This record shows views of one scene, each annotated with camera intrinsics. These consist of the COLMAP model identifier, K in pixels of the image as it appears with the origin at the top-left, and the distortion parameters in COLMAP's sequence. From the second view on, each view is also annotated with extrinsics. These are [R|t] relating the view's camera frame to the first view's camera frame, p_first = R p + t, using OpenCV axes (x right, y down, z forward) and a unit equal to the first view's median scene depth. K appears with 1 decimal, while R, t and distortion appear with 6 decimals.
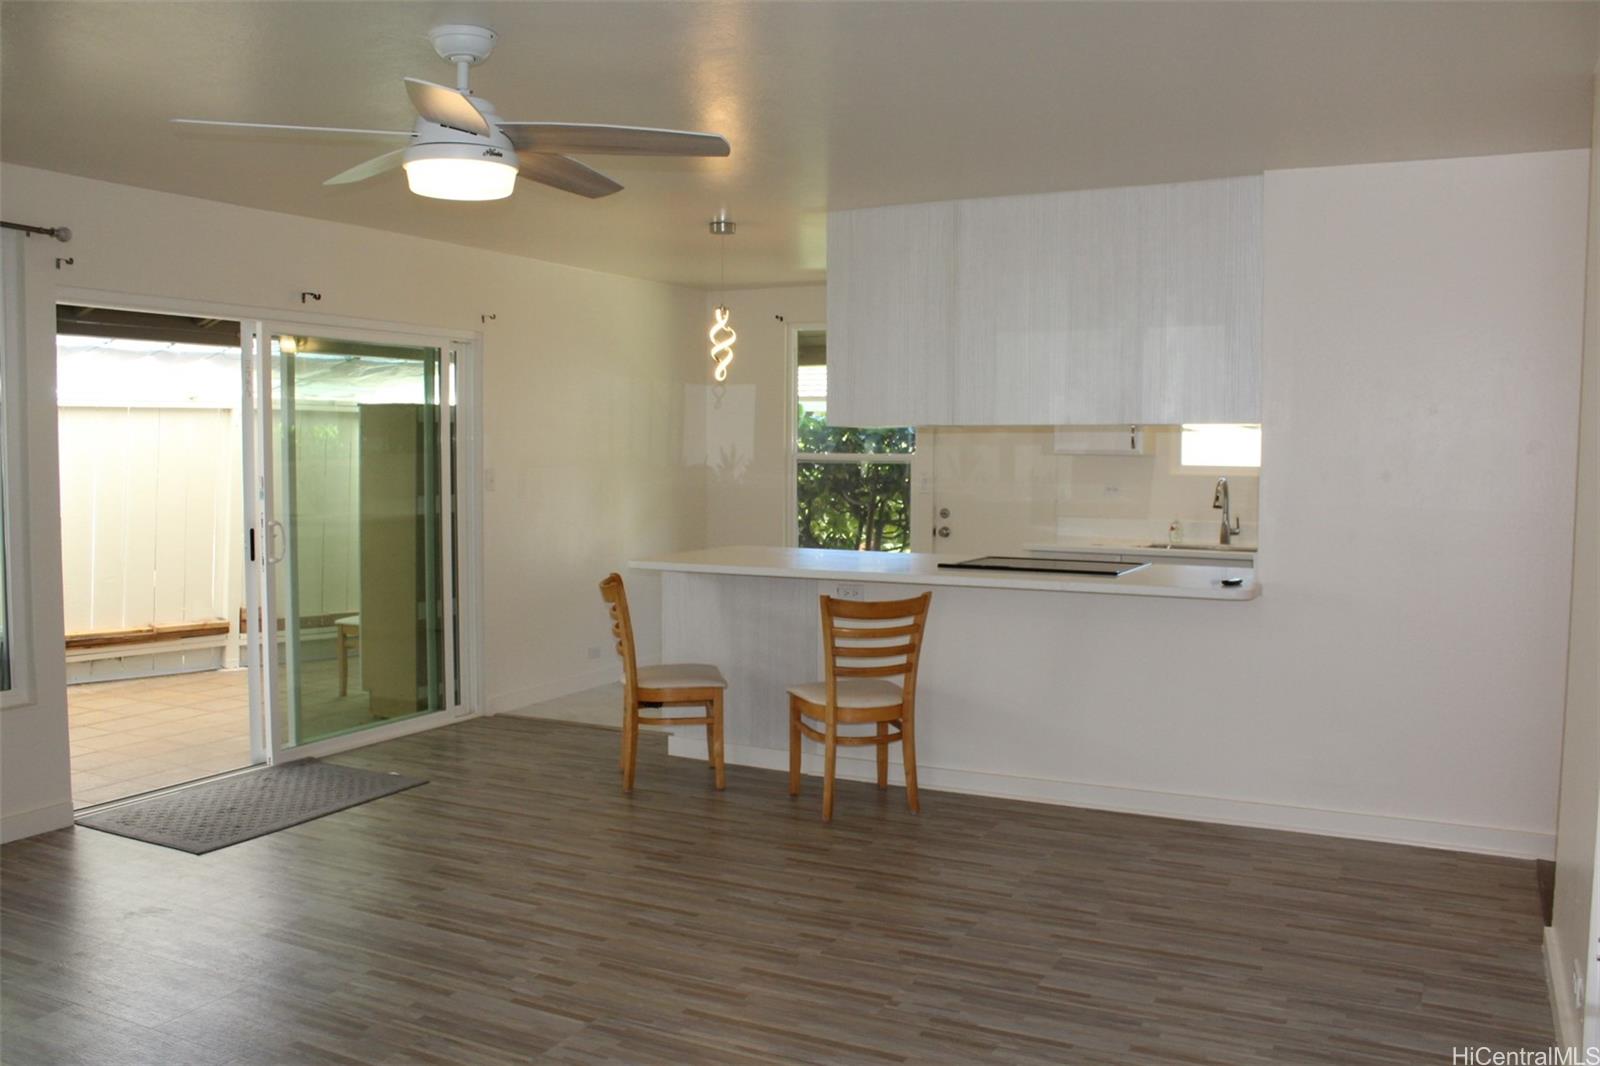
lens RADIAL K [[1336.3, 0, 791.6], [0, 1336.3, 533.3], [0, 0, 1]] dist [-0.138979, 0.090483]
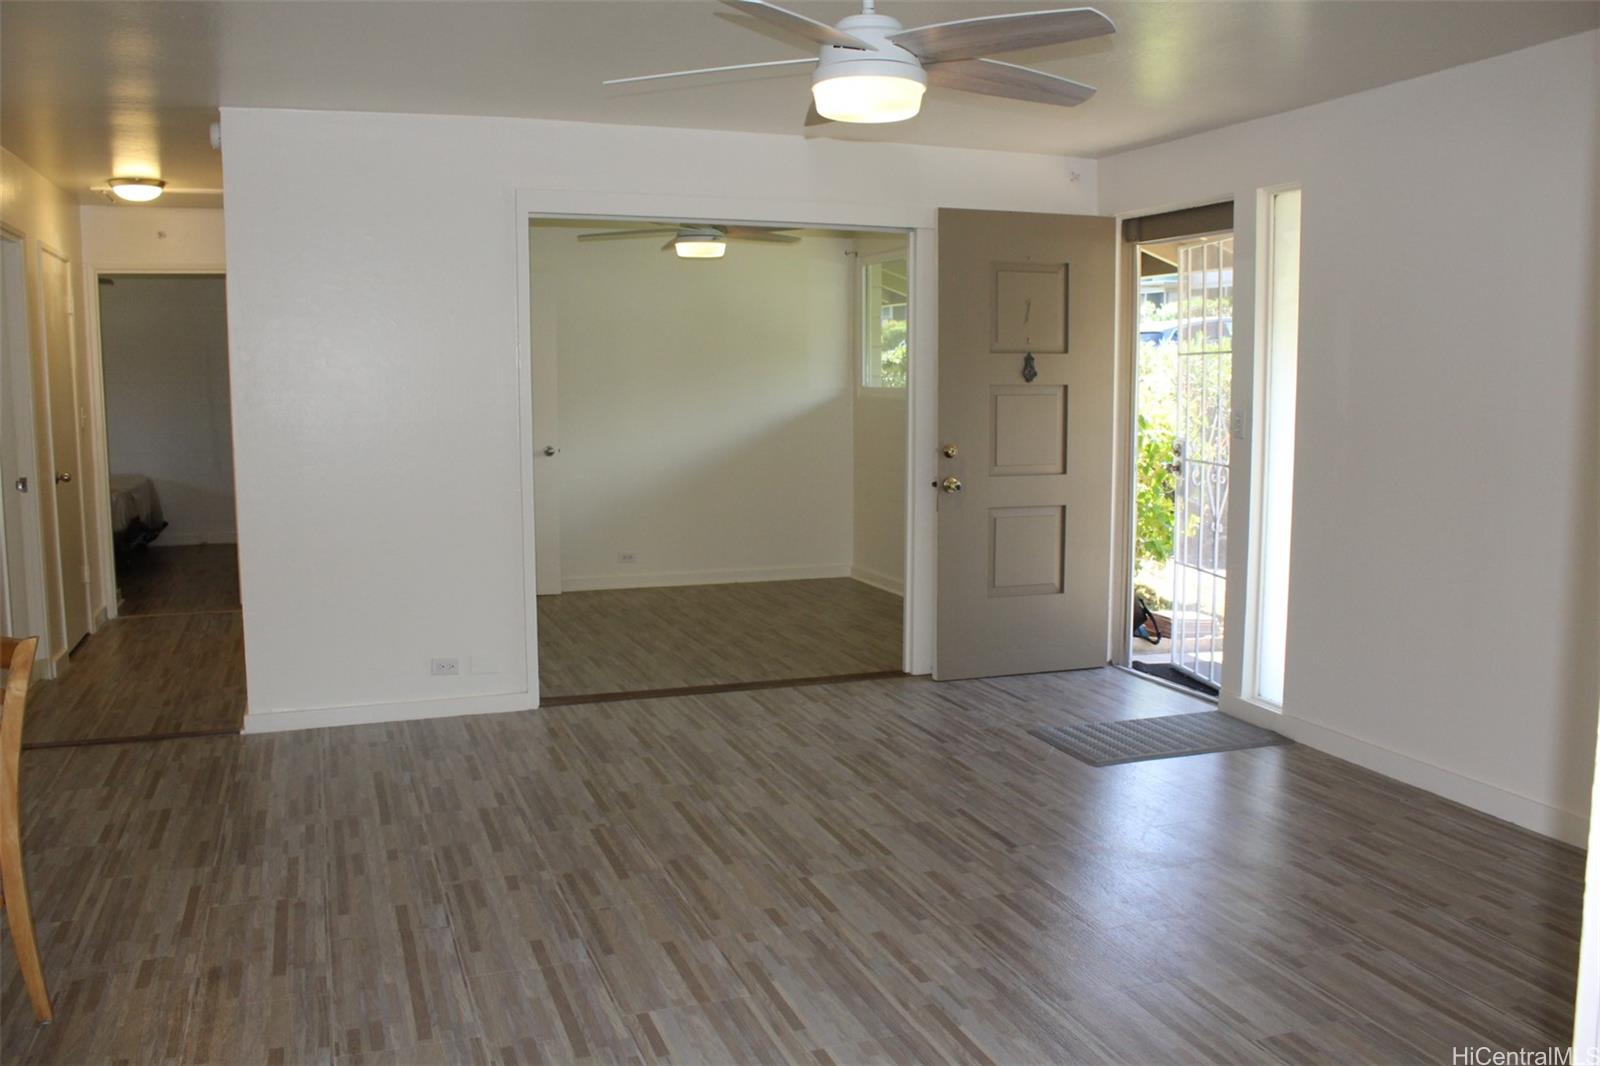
lens RADIAL K [[1336.3, 0, 795.4], [0, 1336.3, 536.8], [0, 0, 1]] dist [-0.138979, 0.090483]
pose [[-0.736545, -0.083654, 0.671196, -0.782088], [0.045652, 0.983911, 0.172726, -0.103301], [-0.674847, 0.157861, -0.720876, 1.560154]]
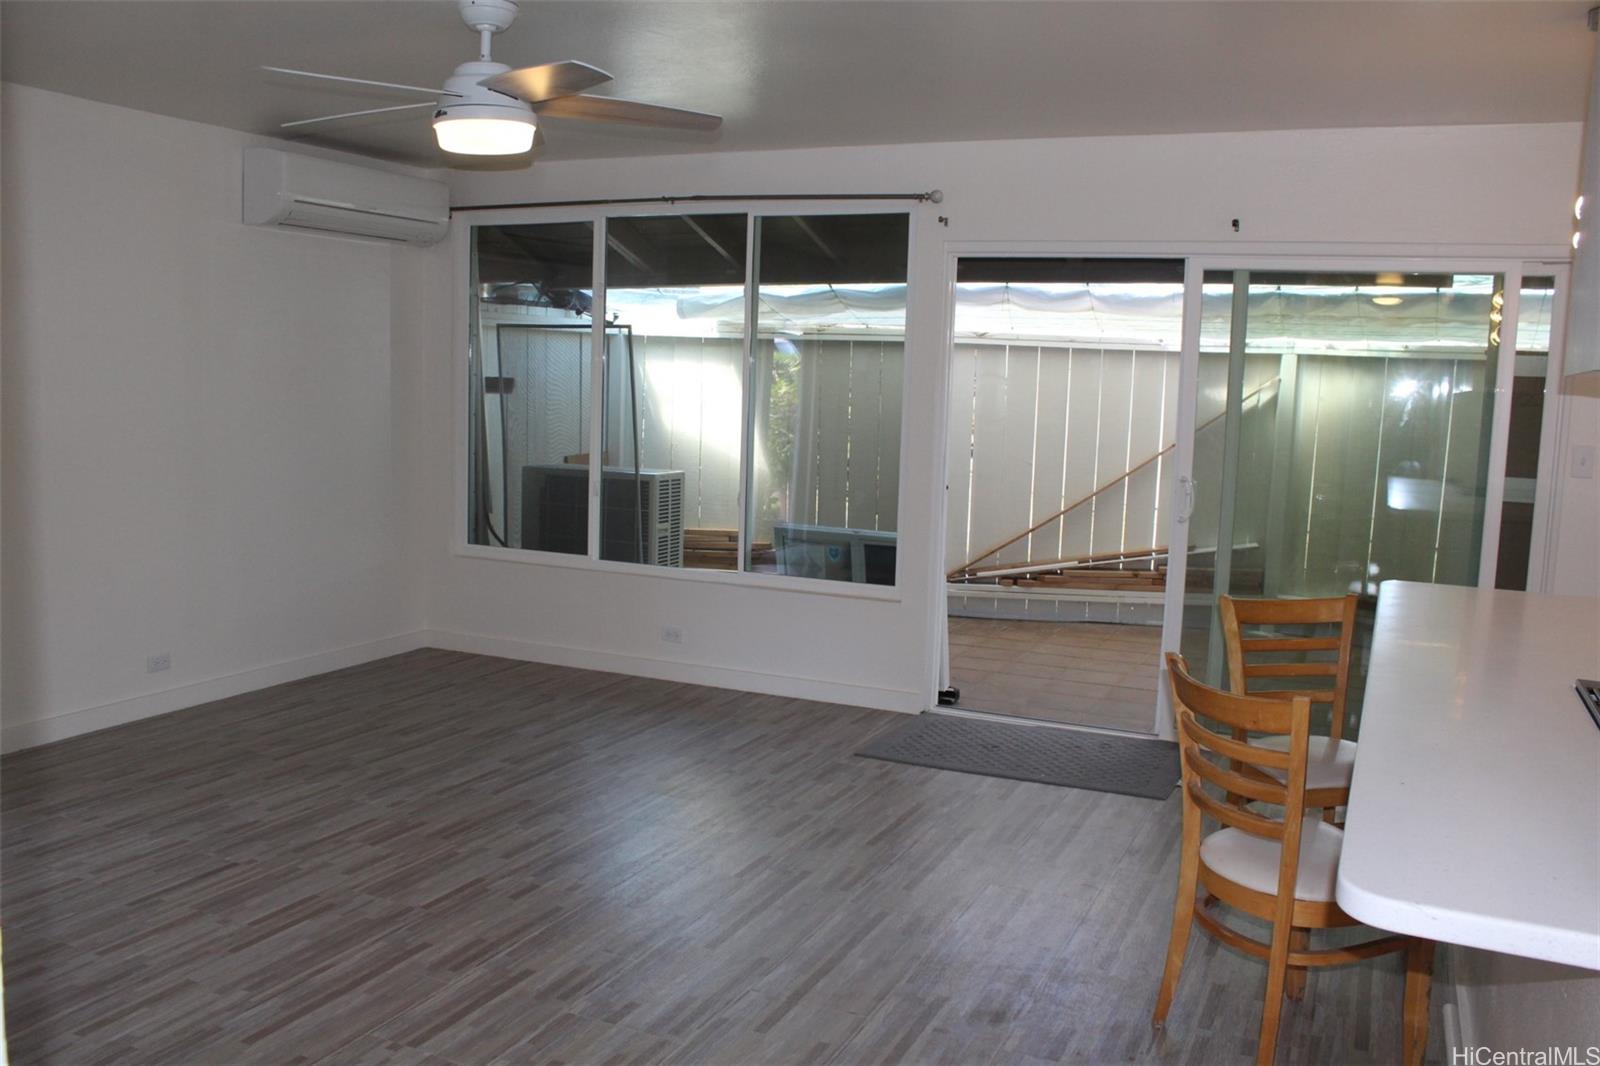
lens RADIAL K [[1336.3, 0, 784.6], [0, 1336.3, 530.3], [0, 0, 1]] dist [-0.138979, 0.090483]
pose [[0.035338, 0.115156, -0.992719, 0.784904], [-0.092337, 0.989466, 0.111492, -0.074872], [0.995101, 0.087725, 0.045598, 1.065663]]
